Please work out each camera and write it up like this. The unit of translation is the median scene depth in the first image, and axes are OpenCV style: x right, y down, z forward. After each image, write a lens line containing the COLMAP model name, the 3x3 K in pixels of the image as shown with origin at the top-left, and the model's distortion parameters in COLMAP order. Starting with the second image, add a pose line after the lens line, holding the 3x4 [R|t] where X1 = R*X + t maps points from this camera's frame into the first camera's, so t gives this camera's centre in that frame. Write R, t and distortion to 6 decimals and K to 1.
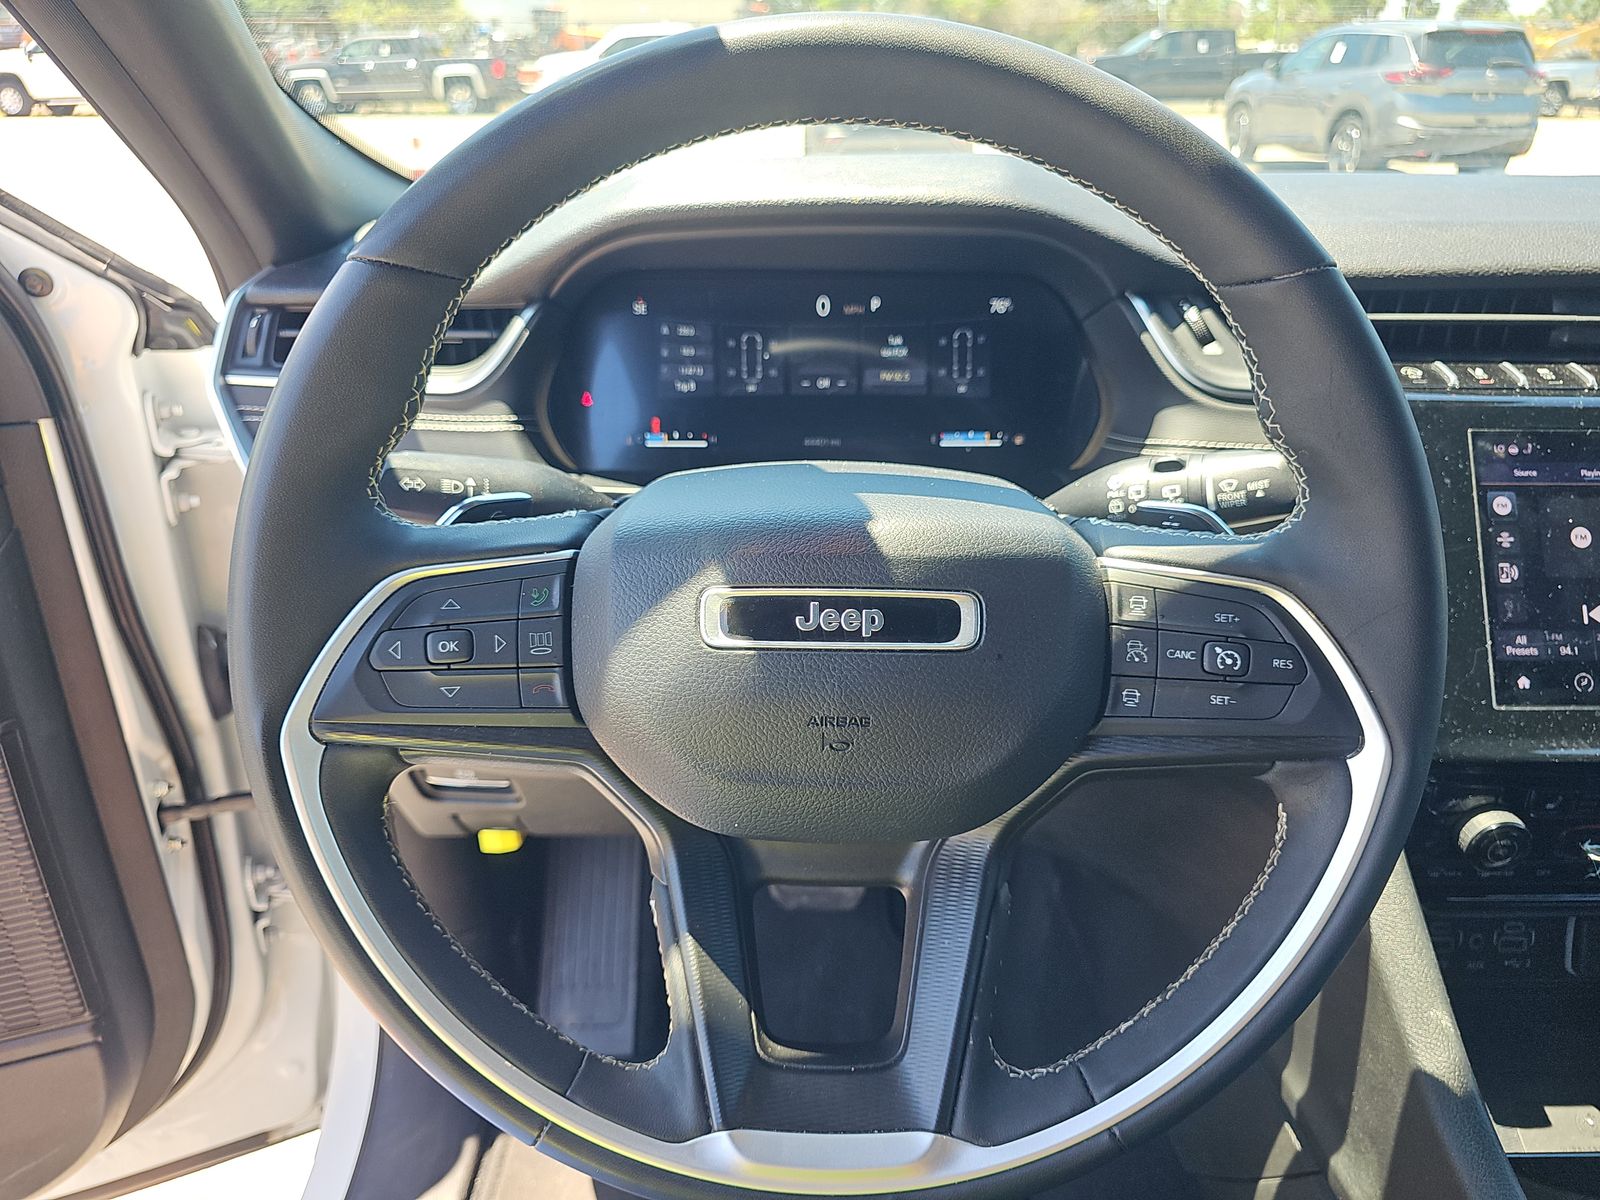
lens RADIAL K [[1070.2, 0, 789.7], [0, 1070.2, 585.9], [0, 0, 1]] dist [0.012939, -0.022878]
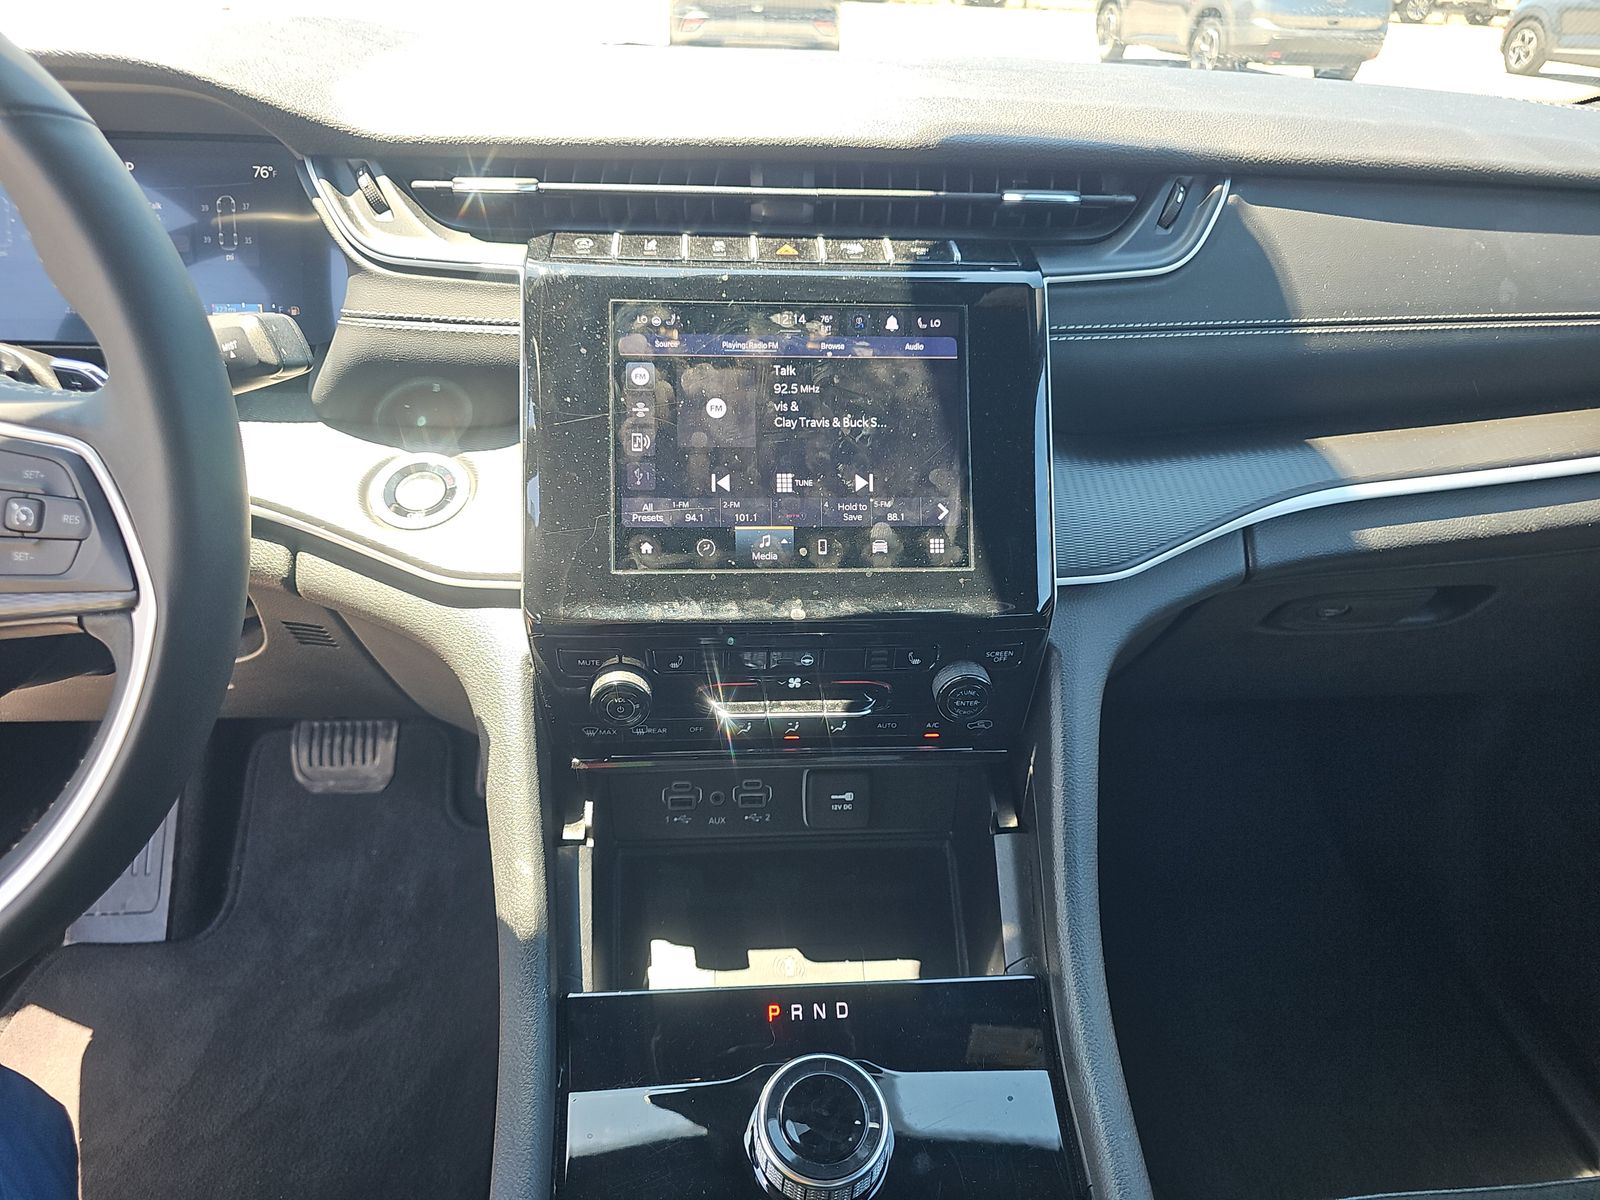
lens RADIAL K [[1070.2, 0, 755.3], [0, 1070.2, 556.0], [0, 0, 1]] dist [0.012939, -0.022878]
pose [[0.996556, -0.007666, 0.082564, 0.689961], [0.002108, 0.997738, 0.067193, 0.027957], [-0.082893, -0.066787, 0.994318, -0.037537]]
